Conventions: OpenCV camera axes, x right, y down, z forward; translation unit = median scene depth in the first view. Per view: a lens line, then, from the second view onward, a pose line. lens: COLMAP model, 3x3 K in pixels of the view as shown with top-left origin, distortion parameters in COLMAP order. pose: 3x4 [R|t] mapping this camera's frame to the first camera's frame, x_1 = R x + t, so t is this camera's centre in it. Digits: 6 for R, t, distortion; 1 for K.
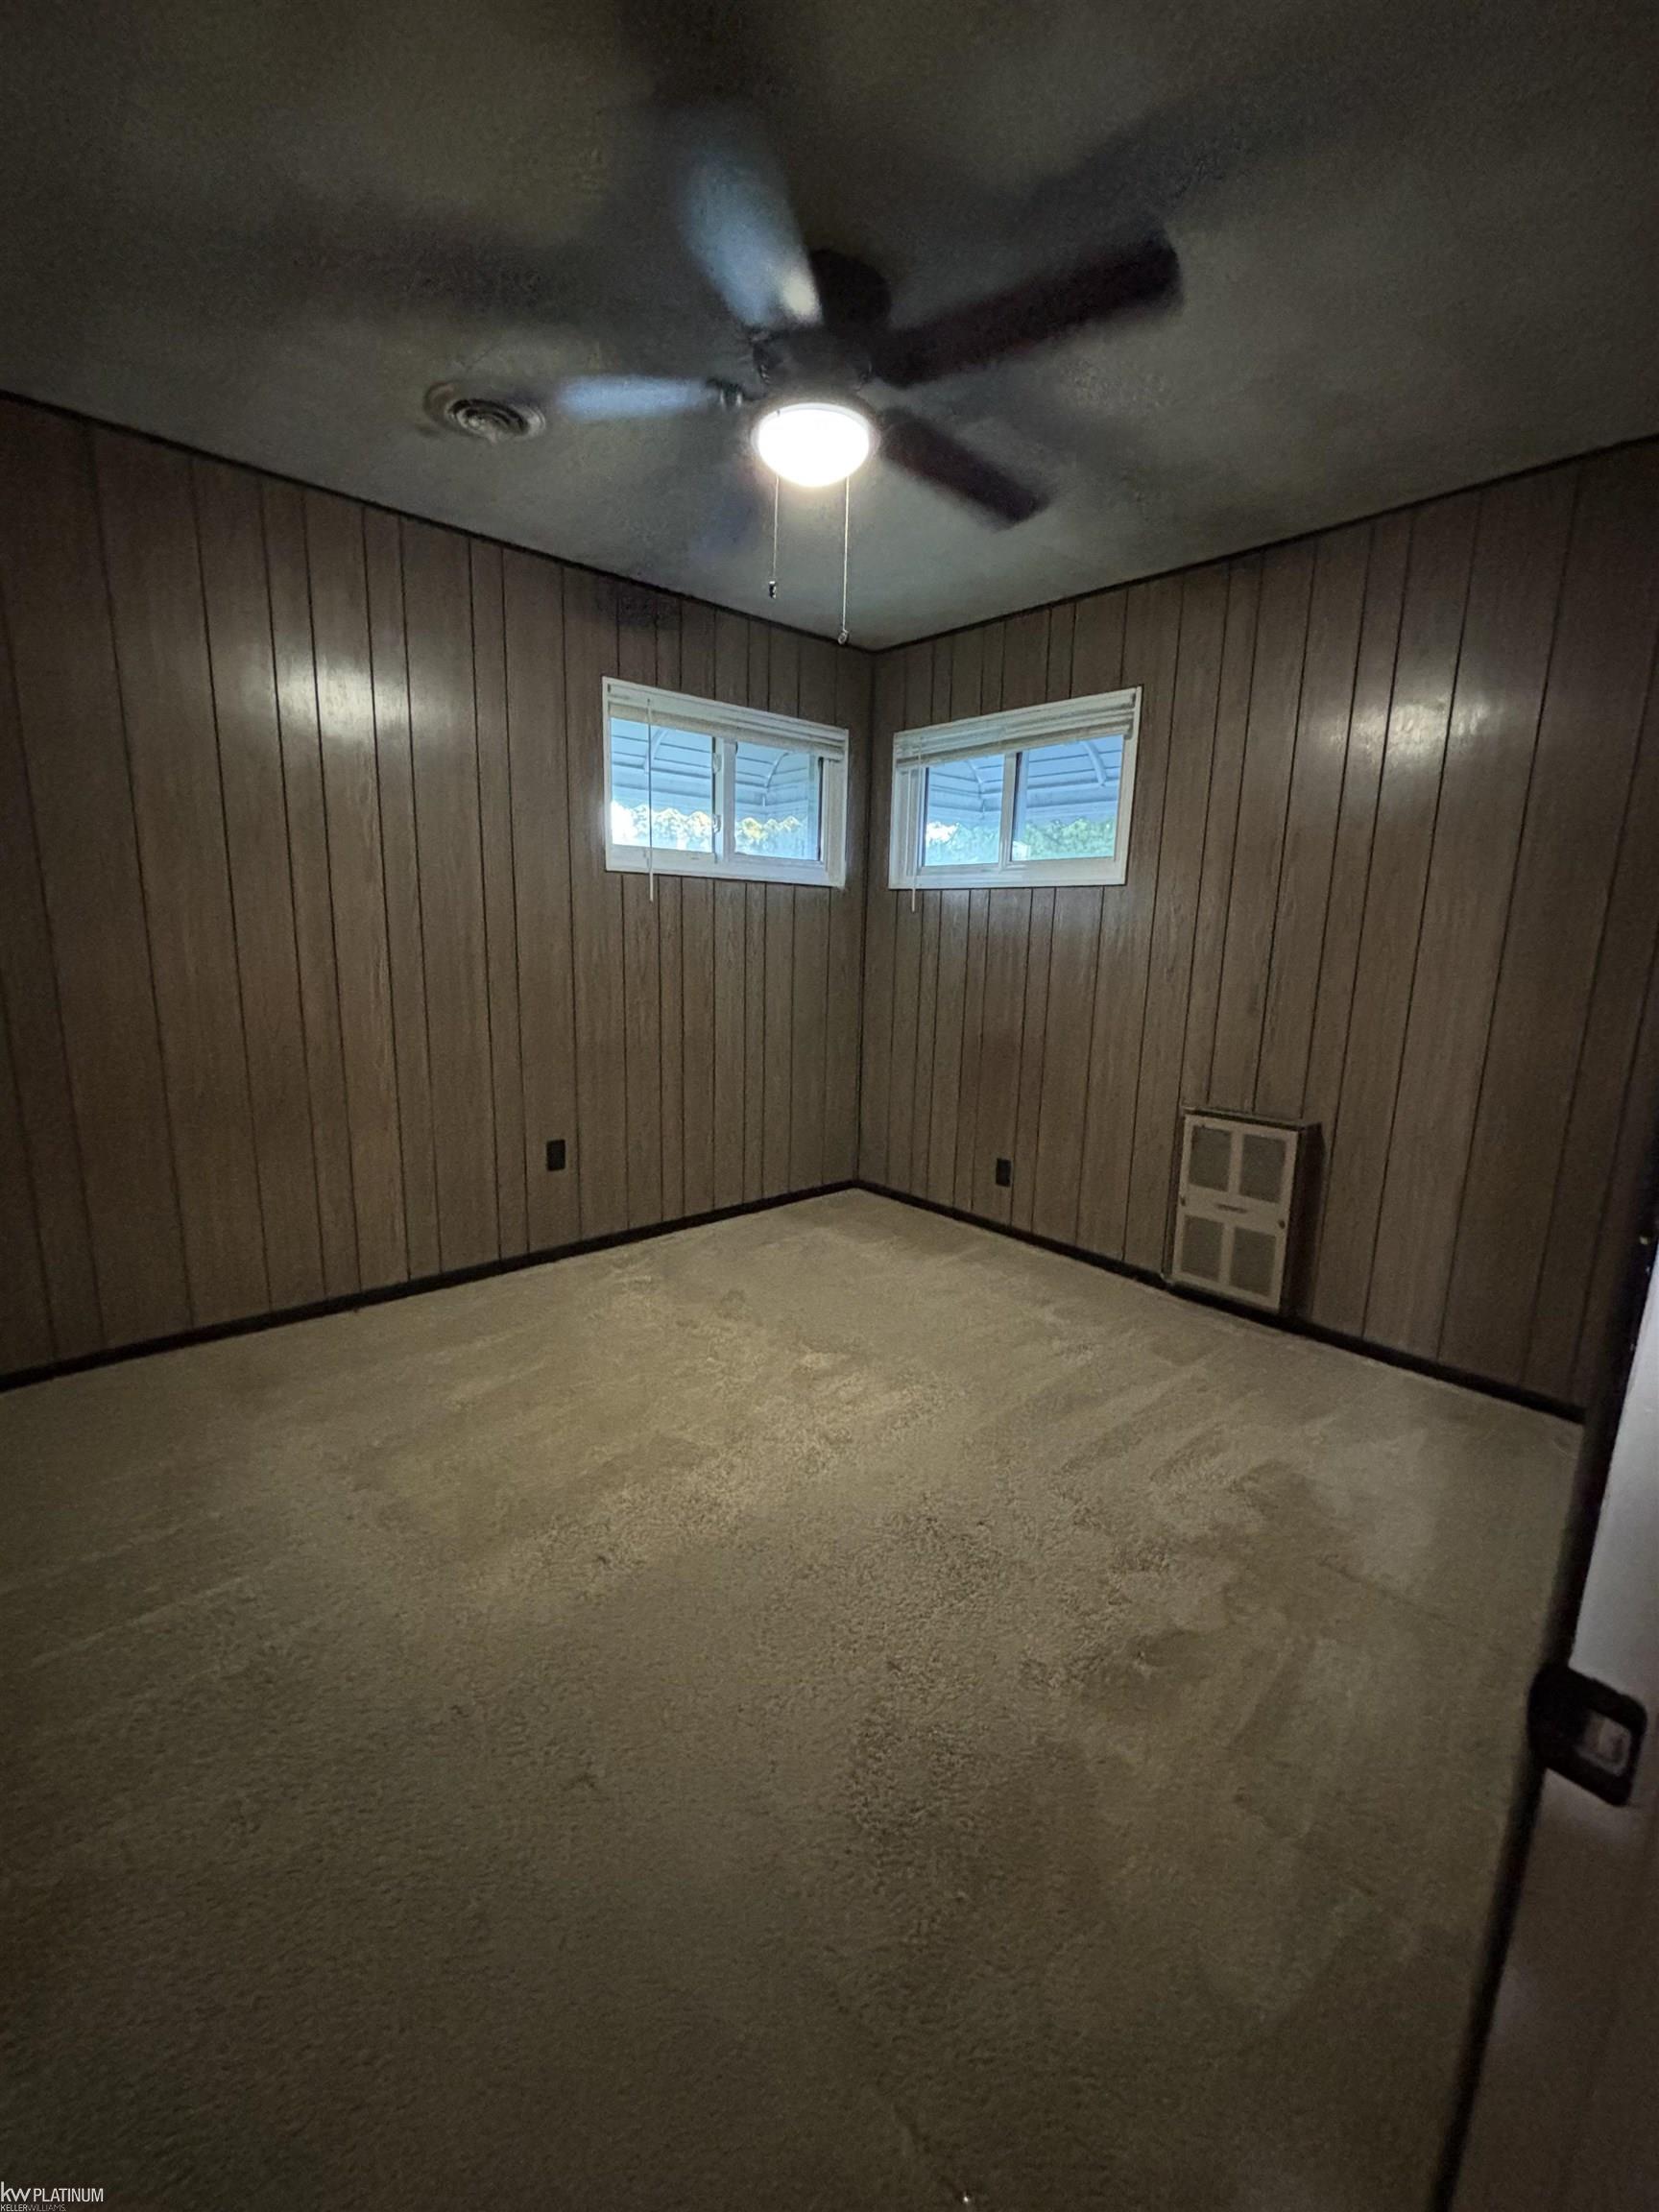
lens RADIAL K [[930.7, 0, 835.9], [0, 930.7, 1110.8], [0, 0, 1]] dist [0.008568, -0.000896]
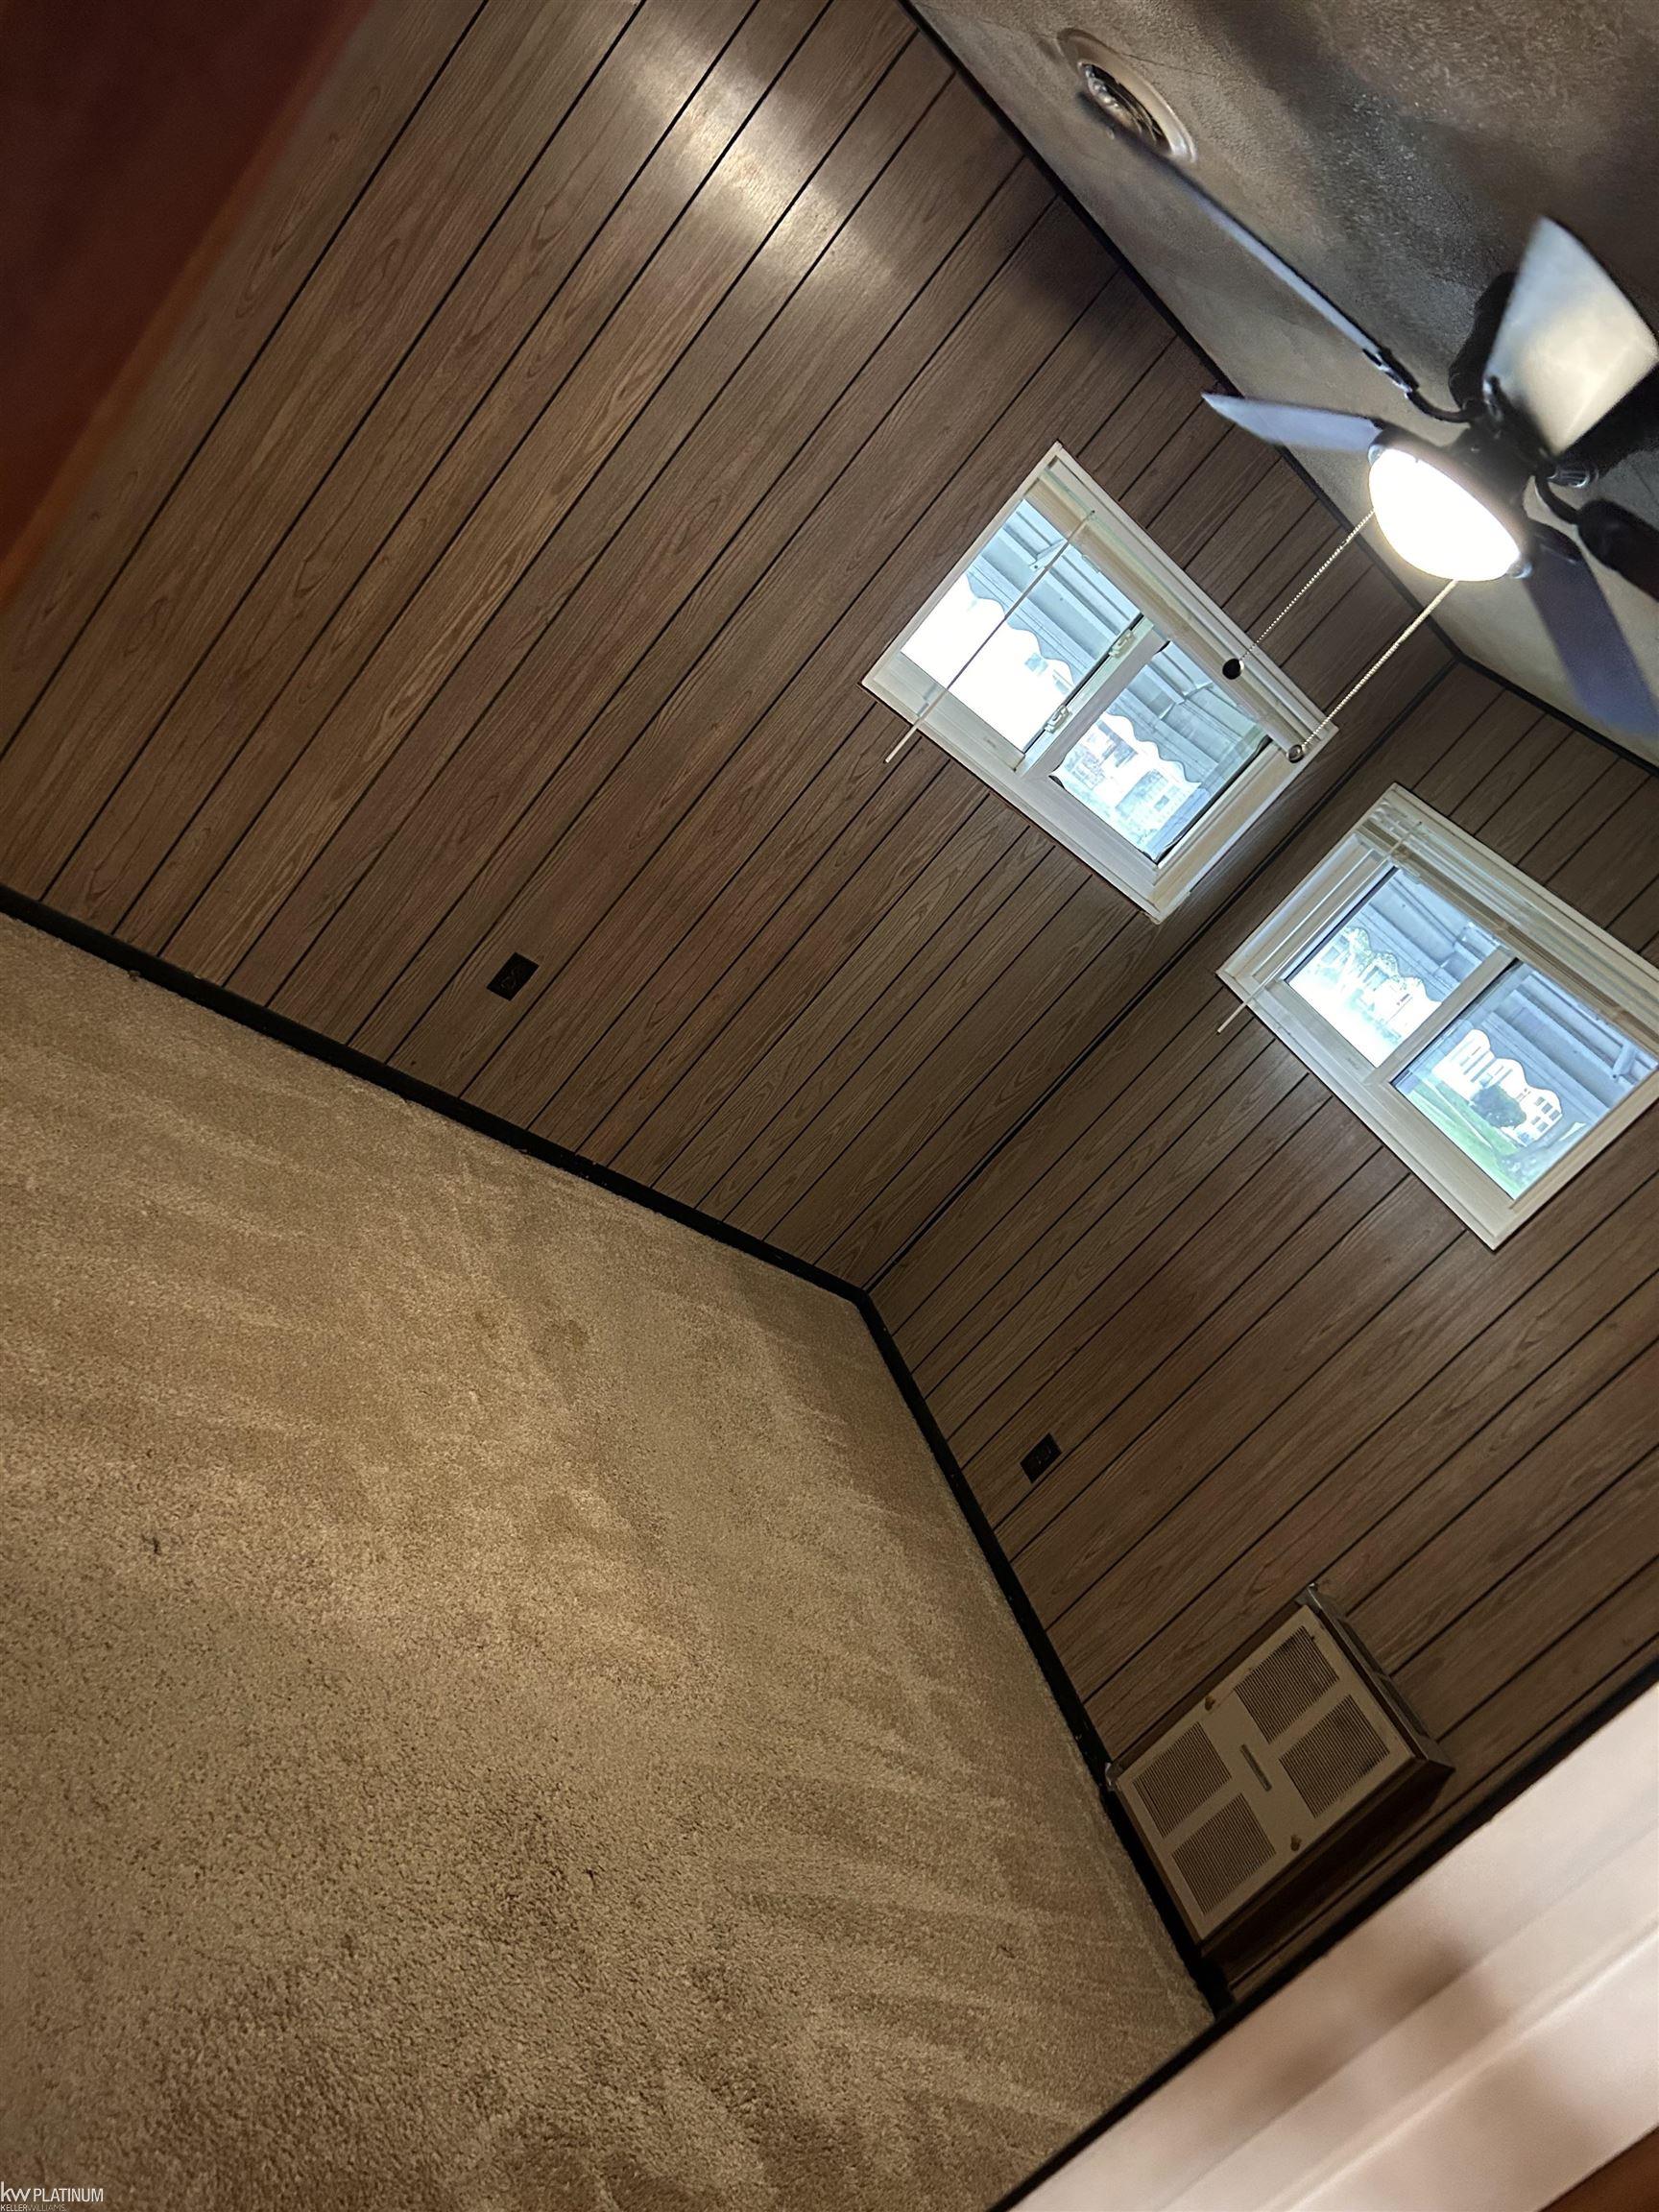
lens RADIAL K [[1656.7, 0, 815.8], [0, 1656.7, 1107.6], [0, 0, 1]] dist [0.035102, -0.035335]
pose [[0.752340, 0.653911, -0.079904, 0.006672], [-0.649110, 0.756530, 0.079497, -0.119756], [0.112433, -0.007943, 0.993628, -0.120626]]
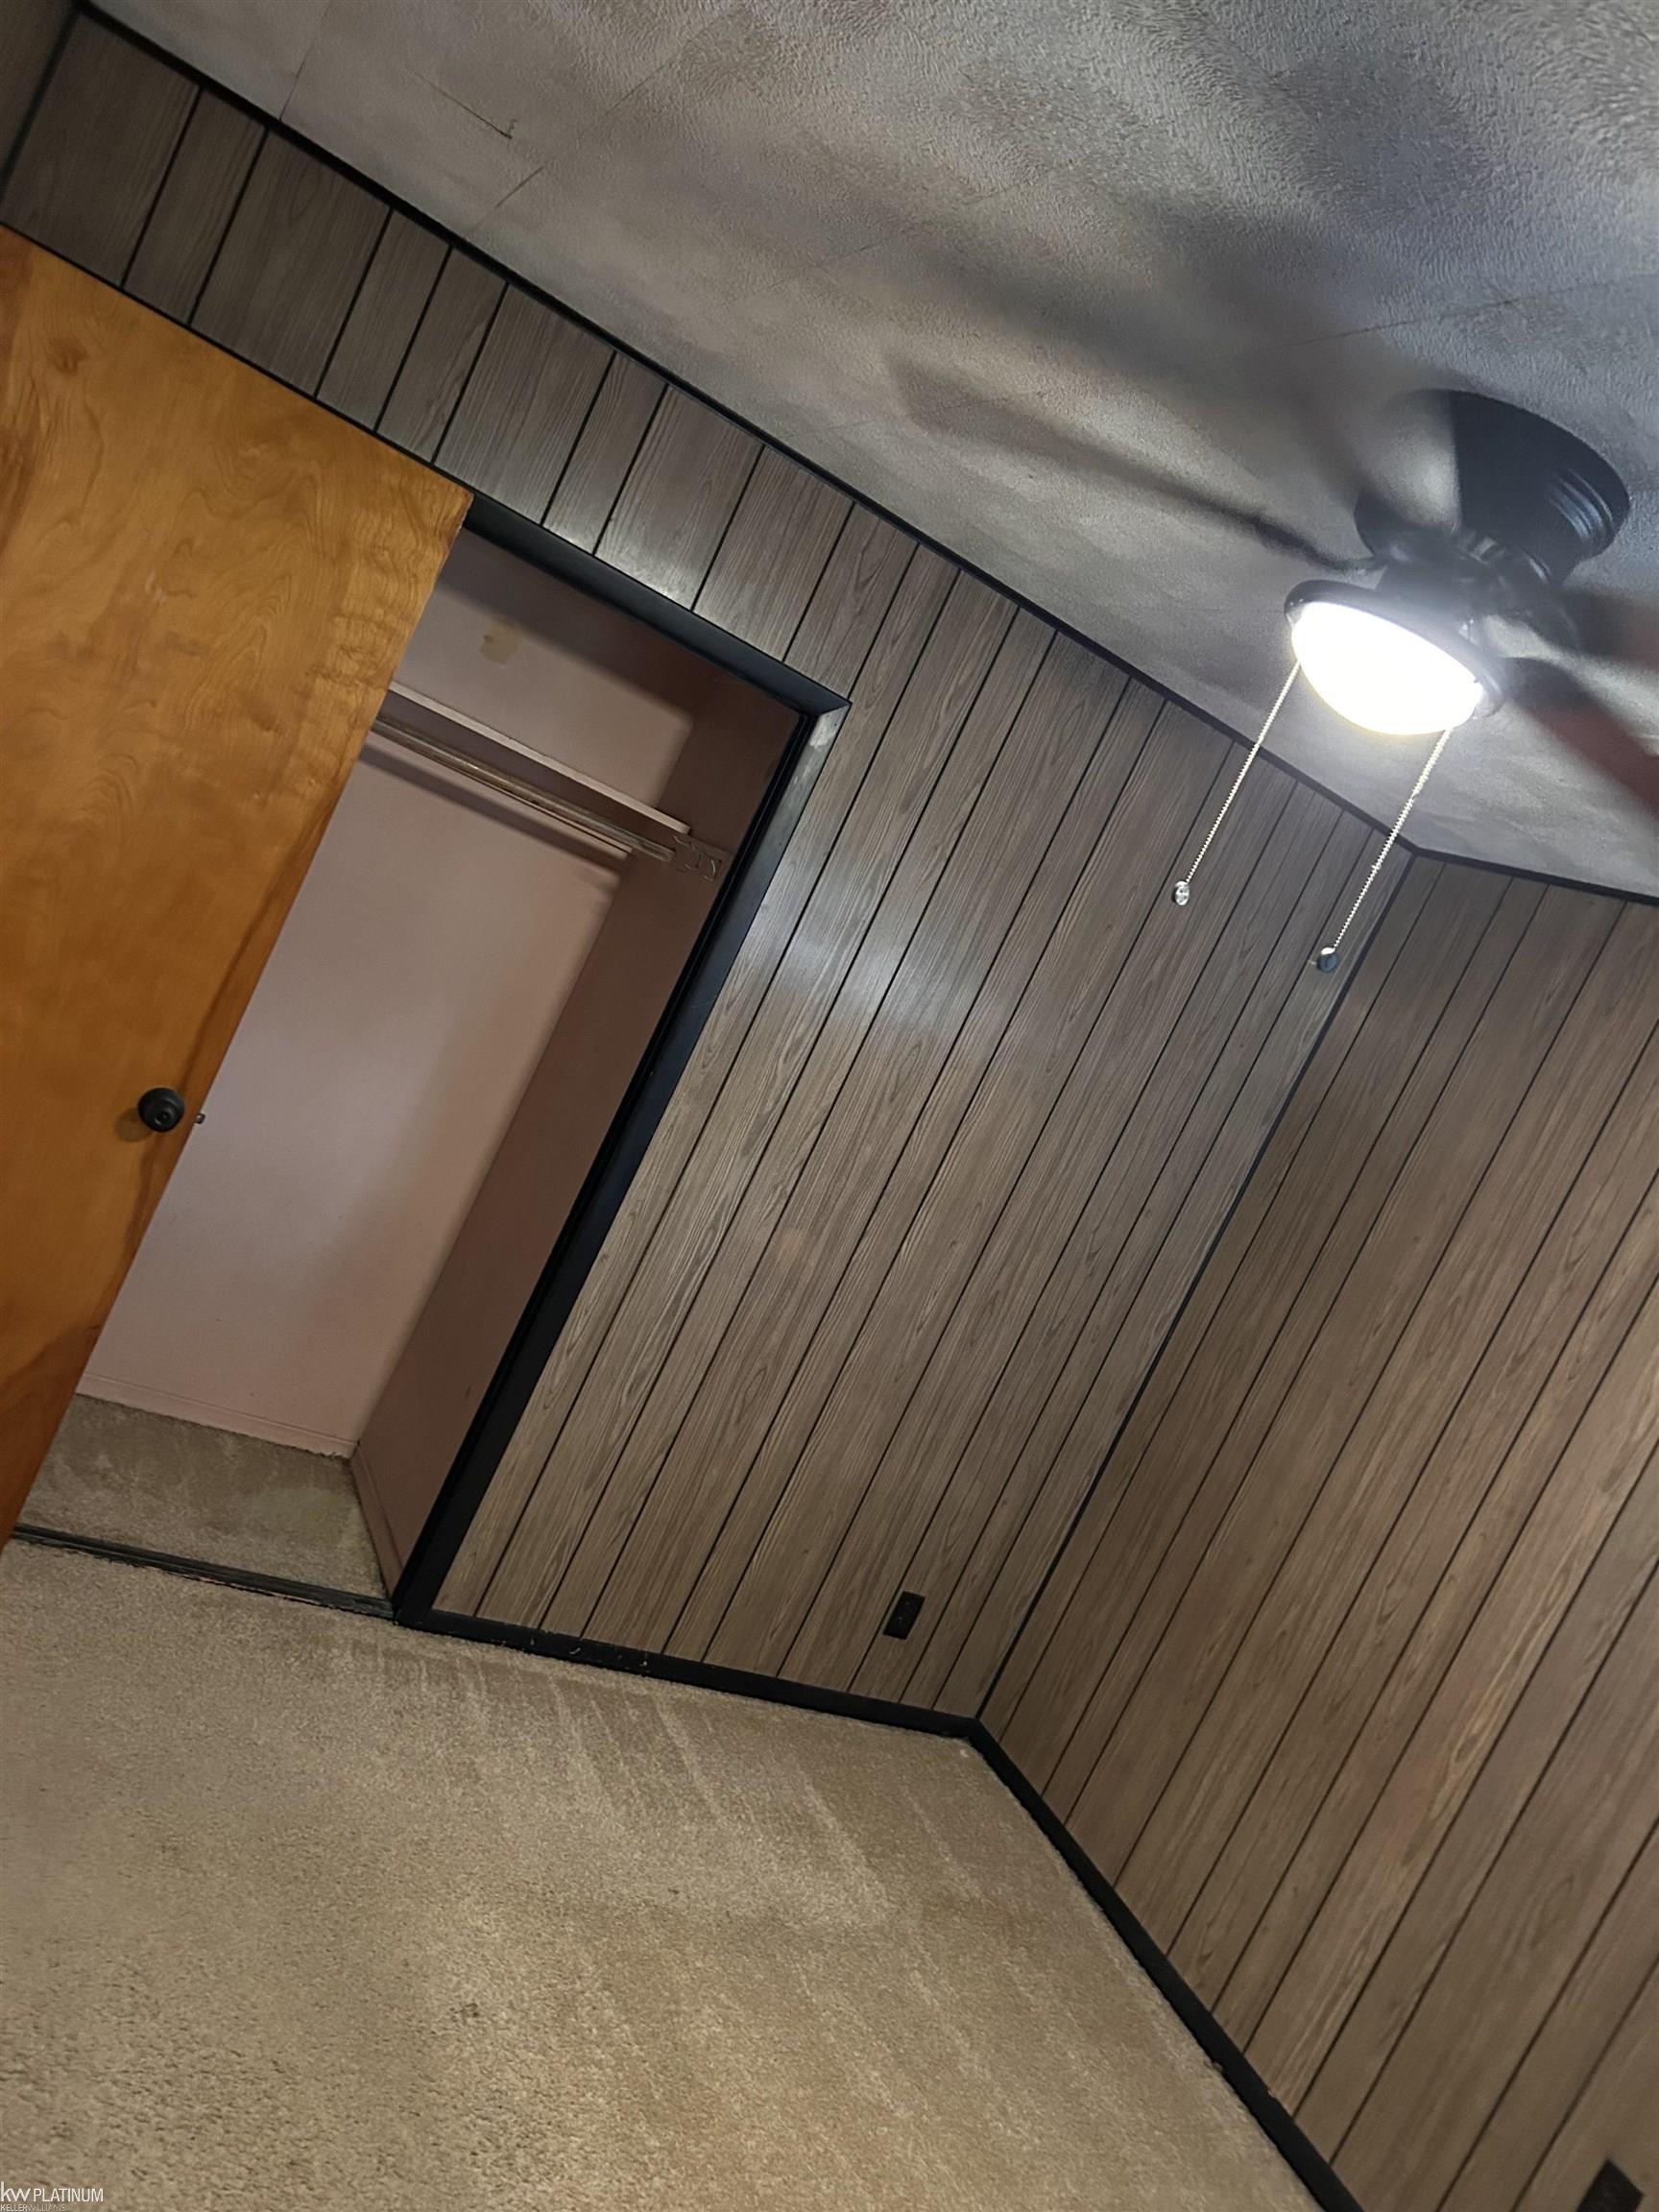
lens RADIAL K [[1656.7, 0, 834.7], [0, 1656.7, 1096.2], [0, 0, 1]] dist [0.035102, -0.035335]
pose [[-0.246730, -0.051587, -0.967710, 0.589880], [-0.604157, 0.788958, 0.111980, -0.240263], [0.757706, 0.612278, -0.225826, 0.650648]]
